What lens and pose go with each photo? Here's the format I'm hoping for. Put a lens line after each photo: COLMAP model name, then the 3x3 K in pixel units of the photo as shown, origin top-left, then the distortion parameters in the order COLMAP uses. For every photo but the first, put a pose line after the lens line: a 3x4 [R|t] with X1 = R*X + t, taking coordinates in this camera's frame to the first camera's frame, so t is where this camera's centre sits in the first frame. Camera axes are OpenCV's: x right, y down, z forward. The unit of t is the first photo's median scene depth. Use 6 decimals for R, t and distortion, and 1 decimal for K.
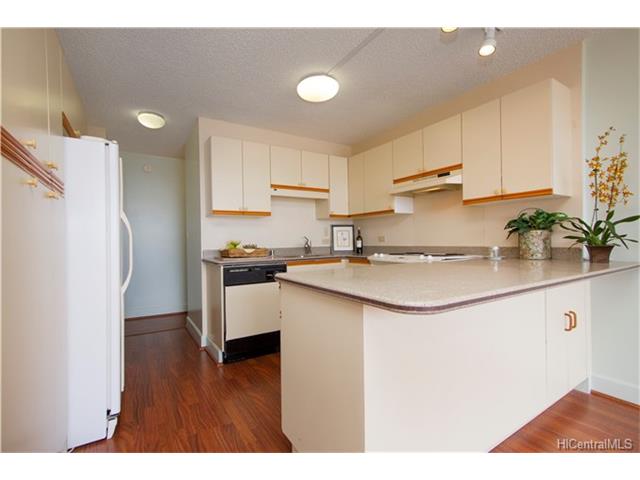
lens RADIAL K [[293.2, 0, 320.0], [0, 293.2, 240.0], [0, 0, 1]] dist [-0.029939, 0.000600]
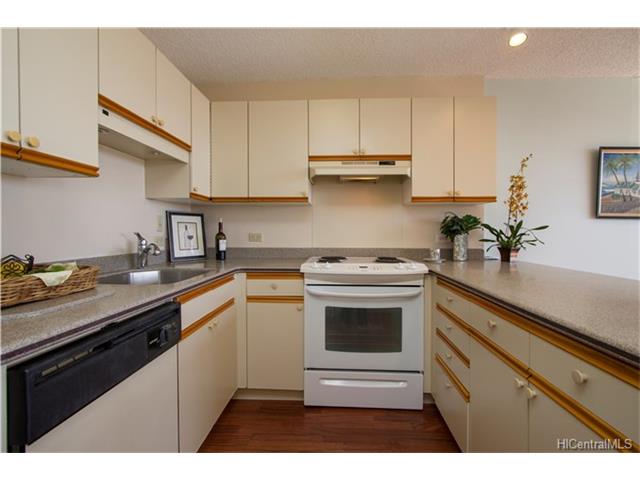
lens RADIAL K [[293.2, 0, 320.0], [0, 293.2, 240.0], [0, 0, 1]] dist [-0.029939, 0.000600]
pose [[0.579757, -0.003513, 0.814782, -0.302563], [-0.014726, 0.999782, 0.014789, -0.011763], [-0.814656, -0.020573, 0.579579, 0.547211]]
